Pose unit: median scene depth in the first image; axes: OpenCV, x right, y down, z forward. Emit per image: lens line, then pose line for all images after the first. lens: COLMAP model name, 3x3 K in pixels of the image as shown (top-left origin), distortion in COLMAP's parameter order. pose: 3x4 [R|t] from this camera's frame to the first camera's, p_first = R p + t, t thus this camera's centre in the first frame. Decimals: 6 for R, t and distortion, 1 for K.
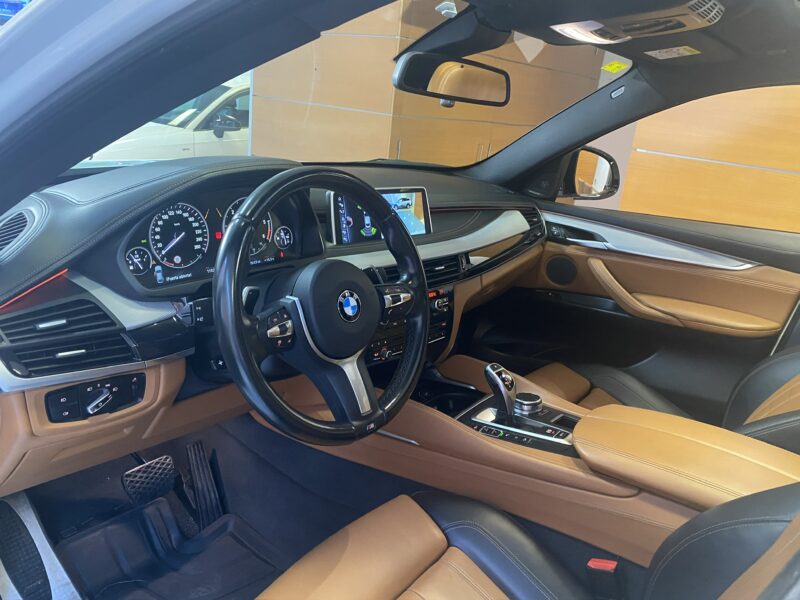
lens RADIAL K [[640.5, 0, 400.0], [0, 640.5, 300.0], [0, 0, 1]] dist [0.004762, -0.003903]
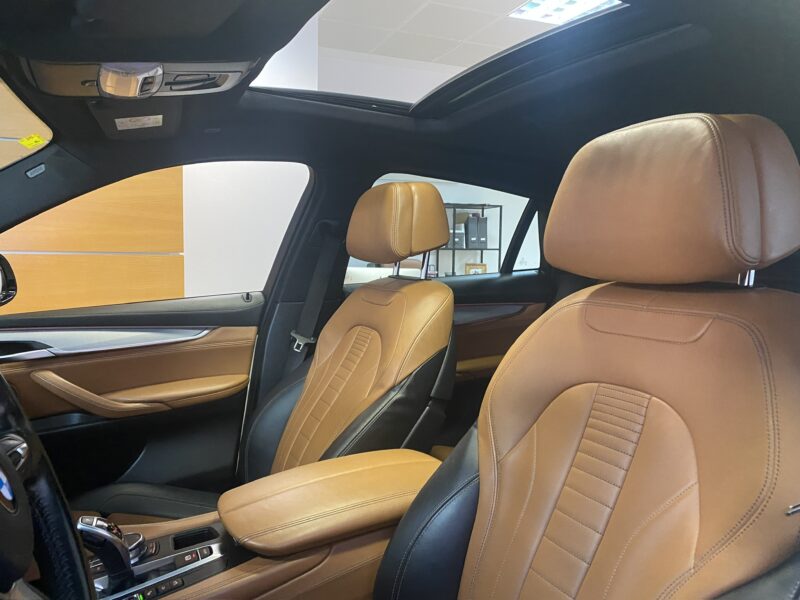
lens RADIAL K [[640.5, 0, 400.0], [0, 640.5, 300.0], [0, 0, 1]] dist [0.004762, -0.003903]
pose [[0.408256, -0.165015, 0.897829, -0.310472], [0.320712, 0.946758, 0.028175, -0.036864], [-0.854676, 0.276442, 0.439442, 0.313918]]
